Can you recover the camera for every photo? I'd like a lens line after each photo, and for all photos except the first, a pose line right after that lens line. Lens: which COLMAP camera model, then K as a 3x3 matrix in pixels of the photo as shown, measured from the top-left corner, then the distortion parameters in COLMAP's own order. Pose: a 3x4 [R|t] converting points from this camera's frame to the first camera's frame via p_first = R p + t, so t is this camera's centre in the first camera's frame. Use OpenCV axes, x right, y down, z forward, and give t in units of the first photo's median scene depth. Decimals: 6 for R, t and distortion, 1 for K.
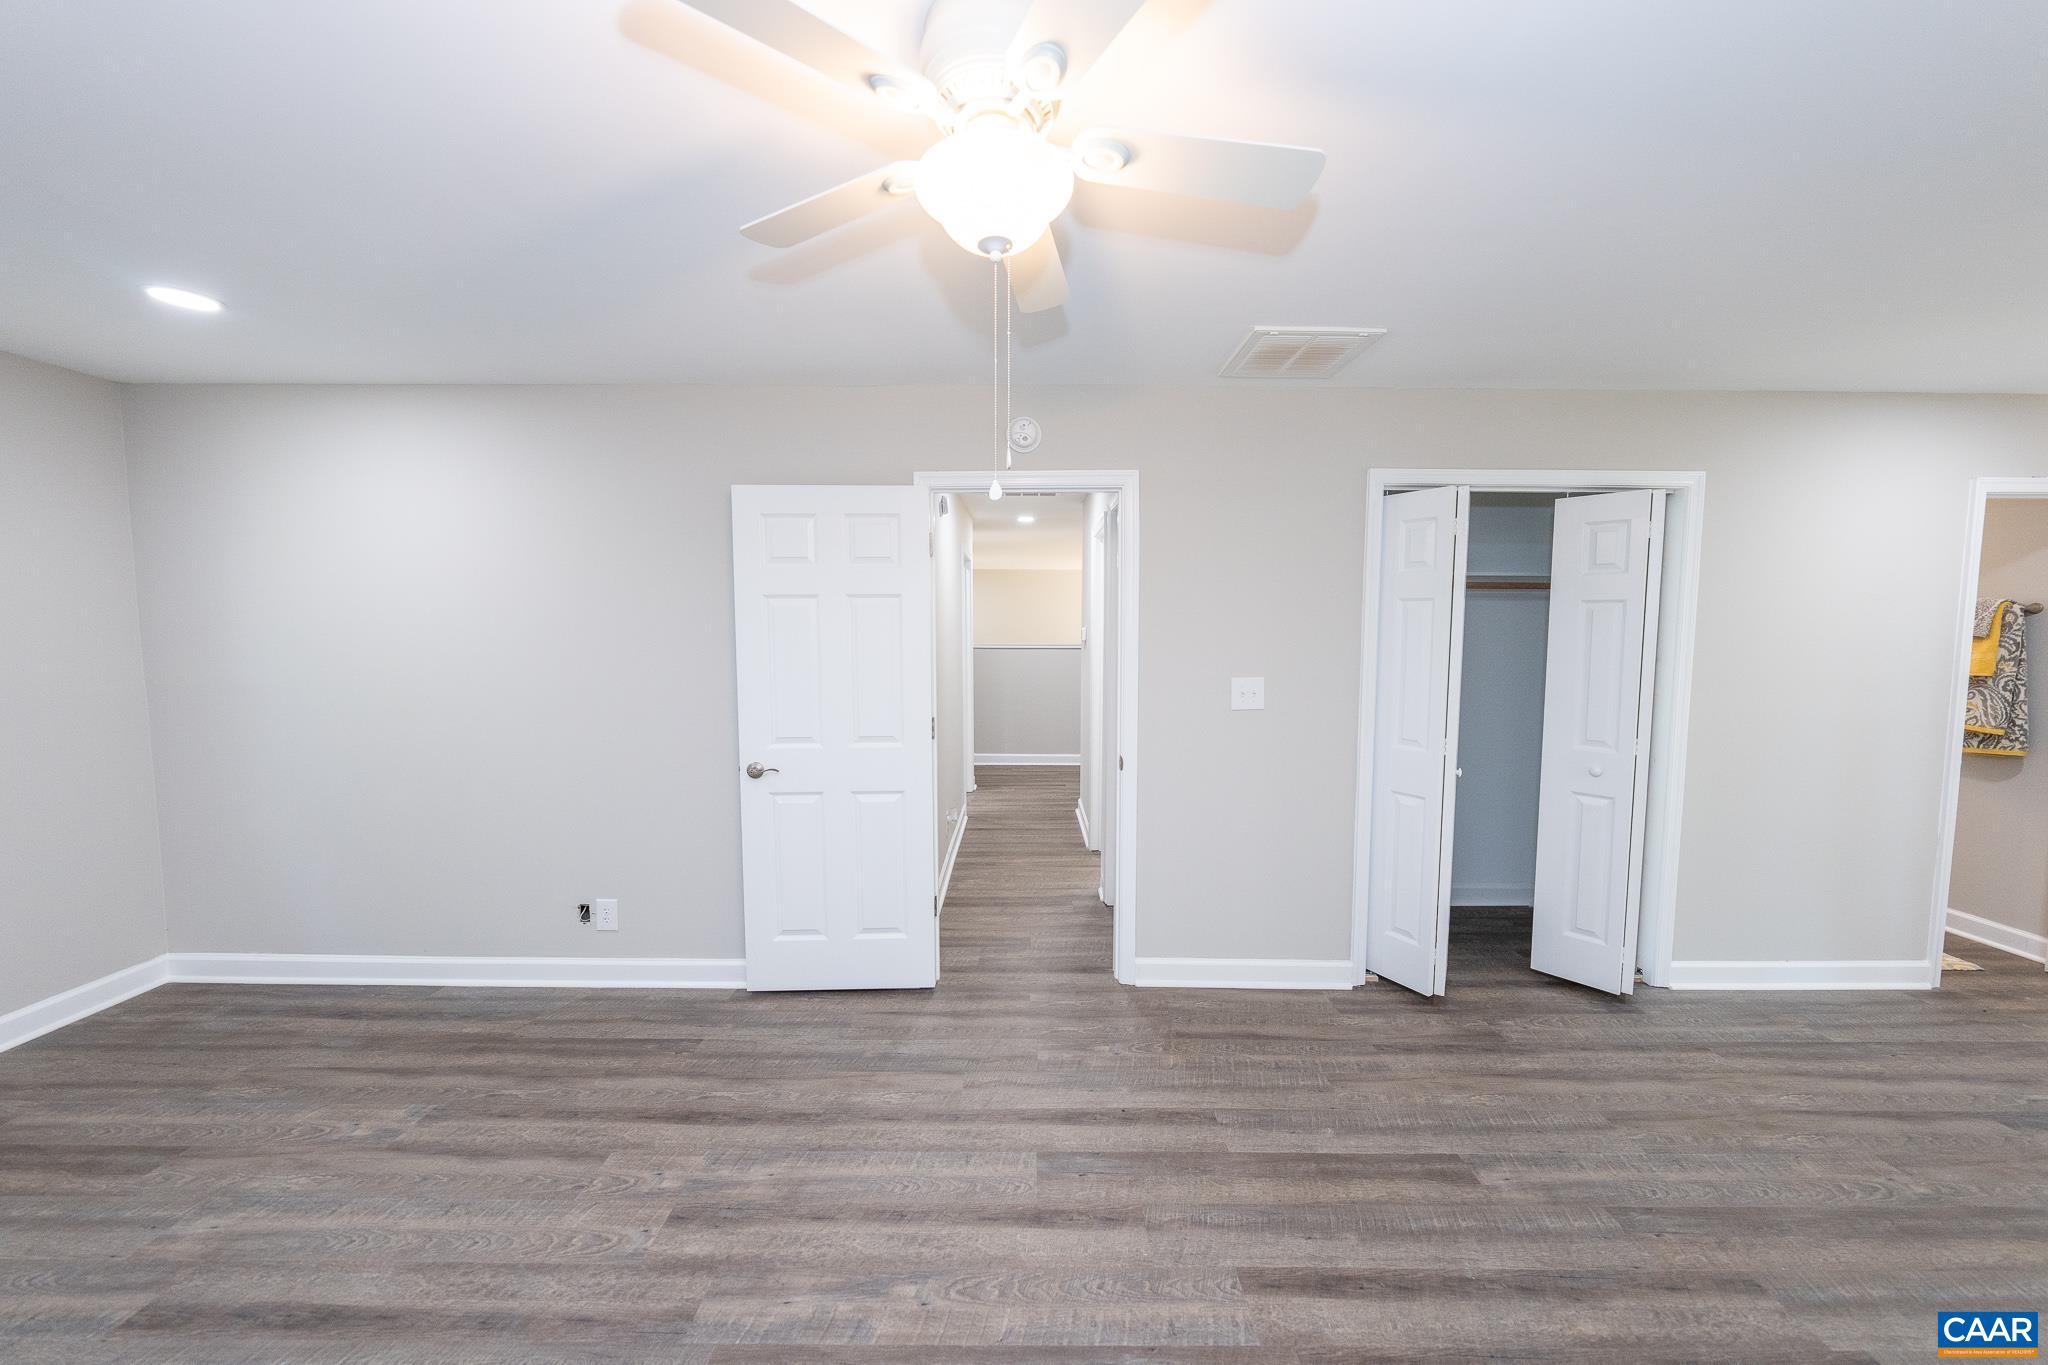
lens RADIAL K [[716.0, 0, 1026.4], [0, 716.0, 670.1], [0, 0, 1]] dist [-0.008009, 0.001942]
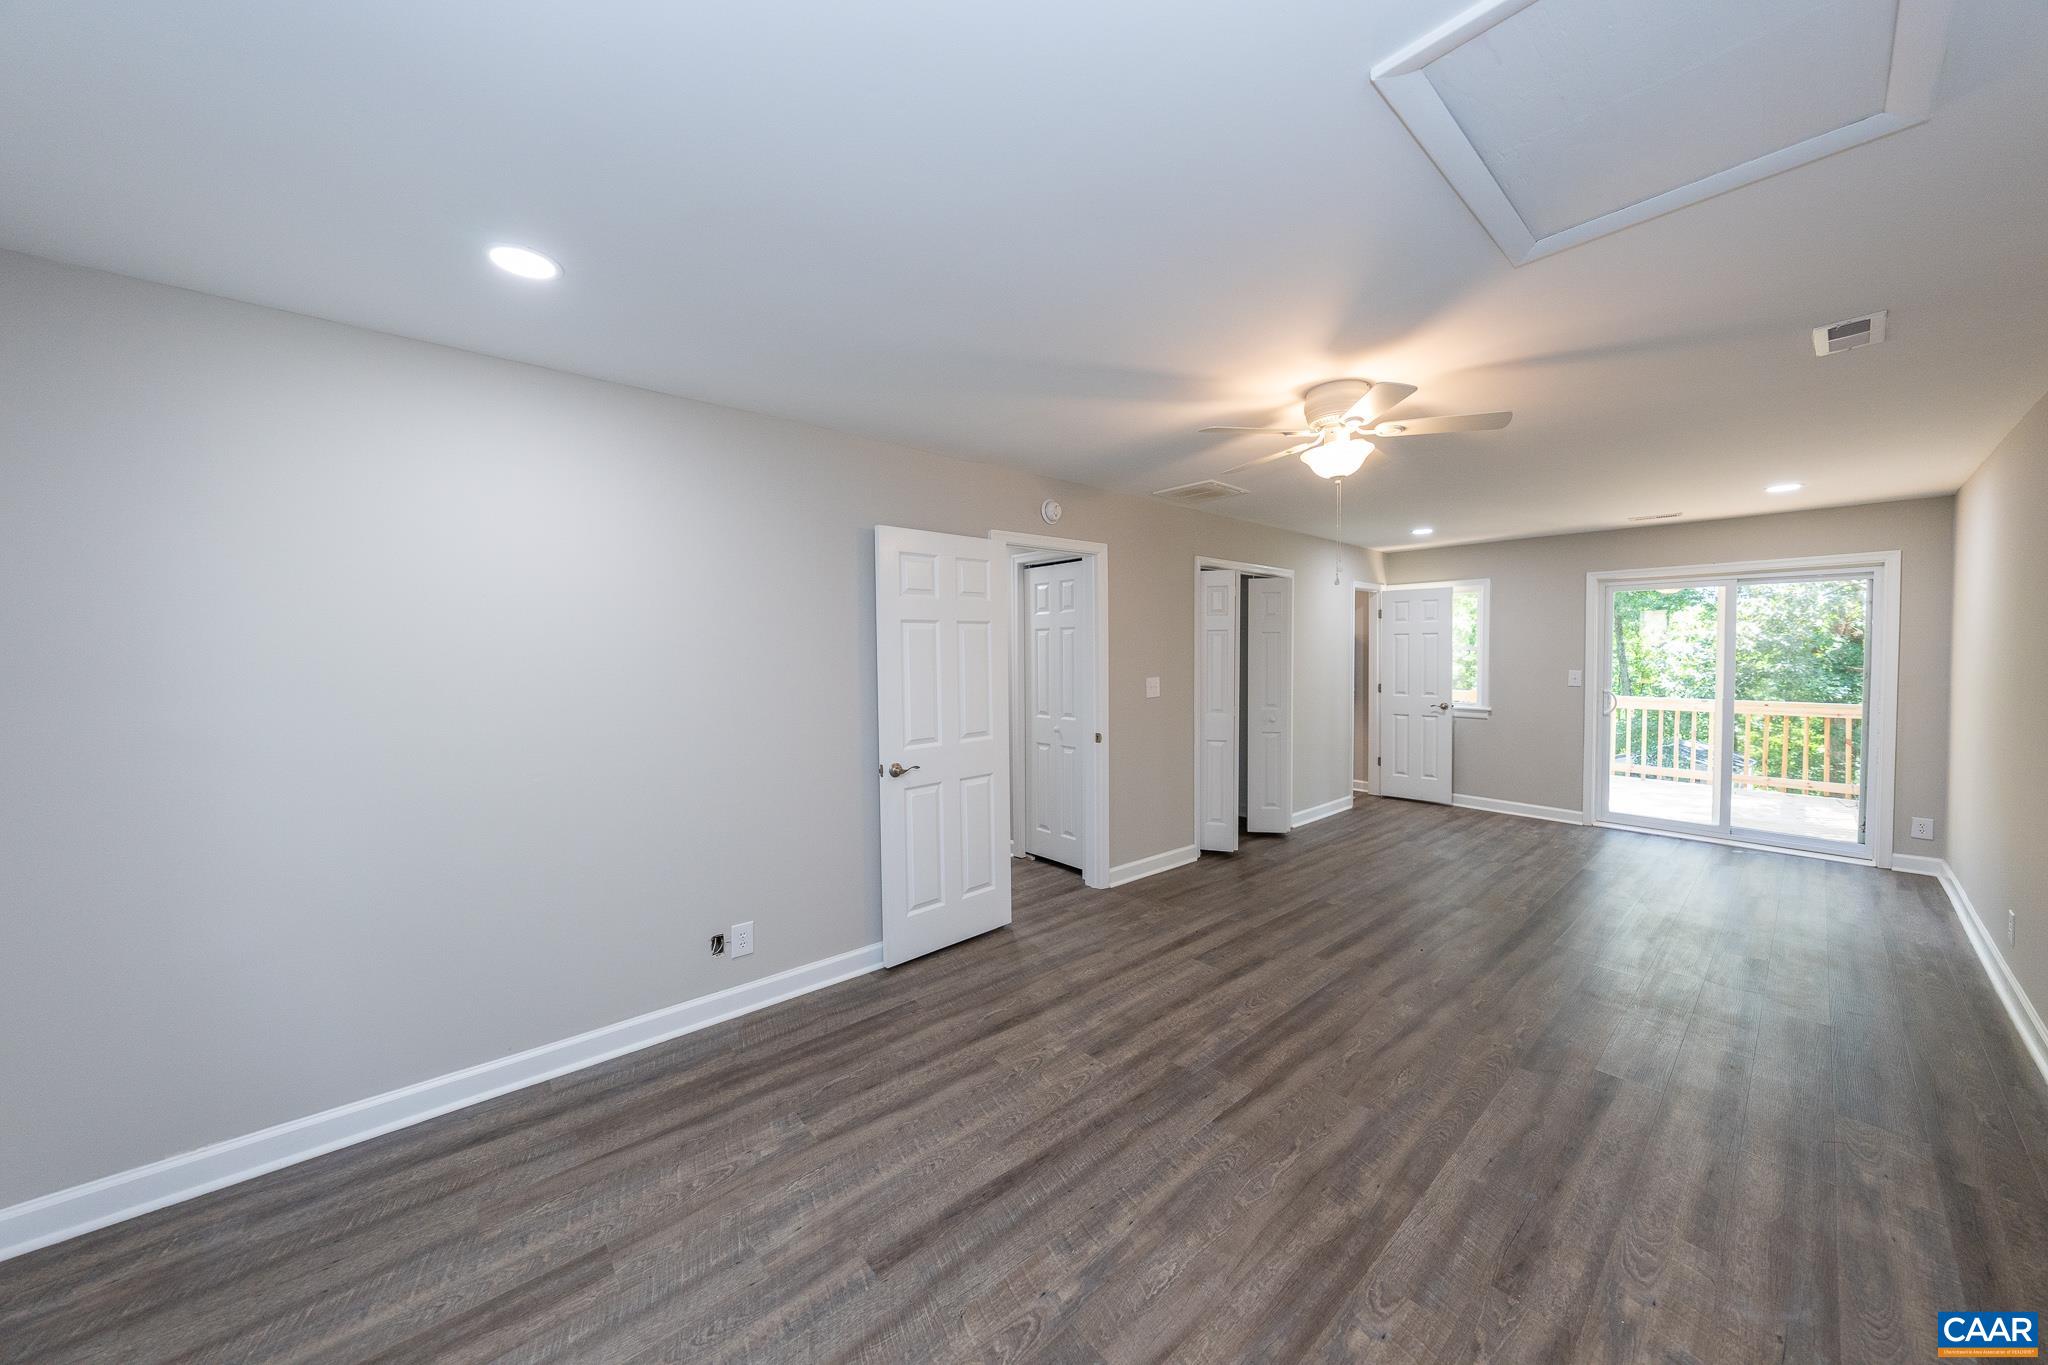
lens RADIAL K [[716.0, 0, 1026.4], [0, 716.0, 670.1], [0, 0, 1]] dist [-0.008009, 0.001942]
pose [[0.746273, -0.025043, 0.665169, -1.136166], [0.049310, 0.998626, -0.017725, 0.009494], [-0.663811, 0.046027, 0.746483, -0.017615]]
